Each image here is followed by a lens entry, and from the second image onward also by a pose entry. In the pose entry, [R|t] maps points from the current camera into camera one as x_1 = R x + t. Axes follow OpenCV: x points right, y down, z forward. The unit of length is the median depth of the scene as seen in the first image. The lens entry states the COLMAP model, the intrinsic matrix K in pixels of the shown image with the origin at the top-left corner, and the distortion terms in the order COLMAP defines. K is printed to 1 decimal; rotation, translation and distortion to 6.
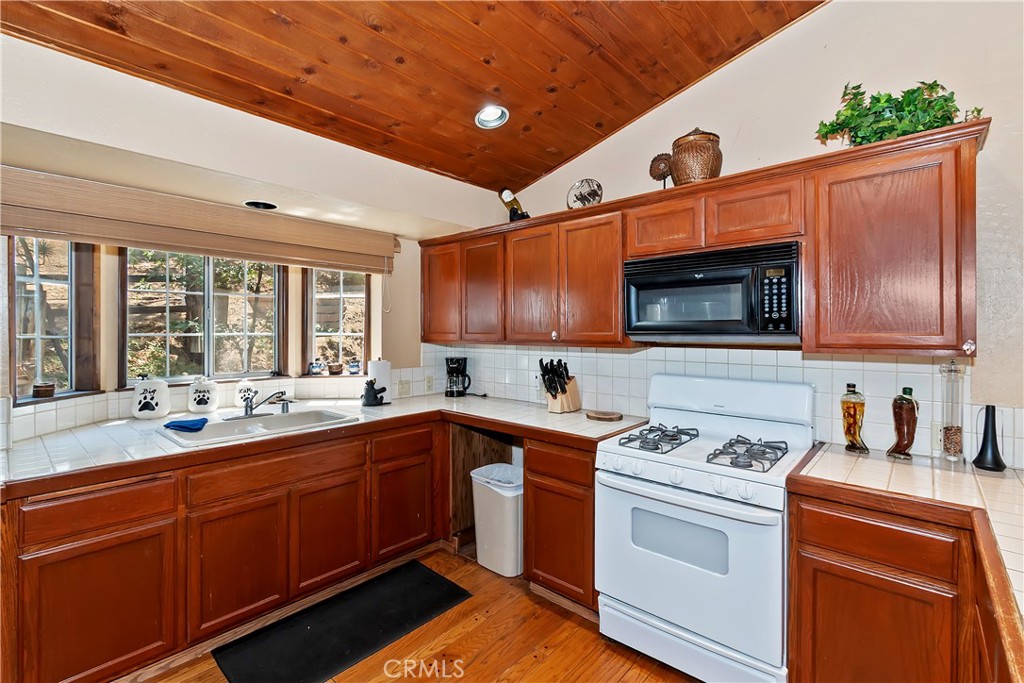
lens RADIAL K [[452.3, 0, 504.2], [0, 452.3, 339.7], [0, 0, 1]] dist [-0.004840, 0.000181]
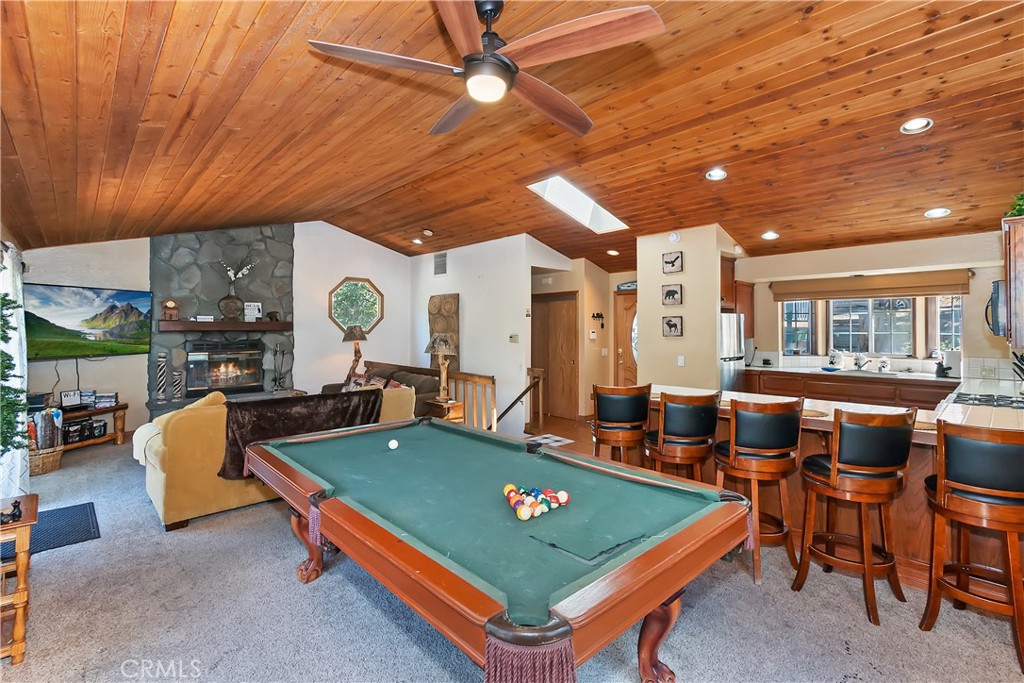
lens RADIAL K [[452.3, 0, 502.6], [0, 452.3, 333.4], [0, 0, 1]] dist [-0.004840, 0.000181]
pose [[-0.104955, 0.010801, -0.994418, 1.487849], [-0.017422, 0.999768, 0.012698, -0.006064], [0.994324, 0.018658, -0.104743, -0.403729]]
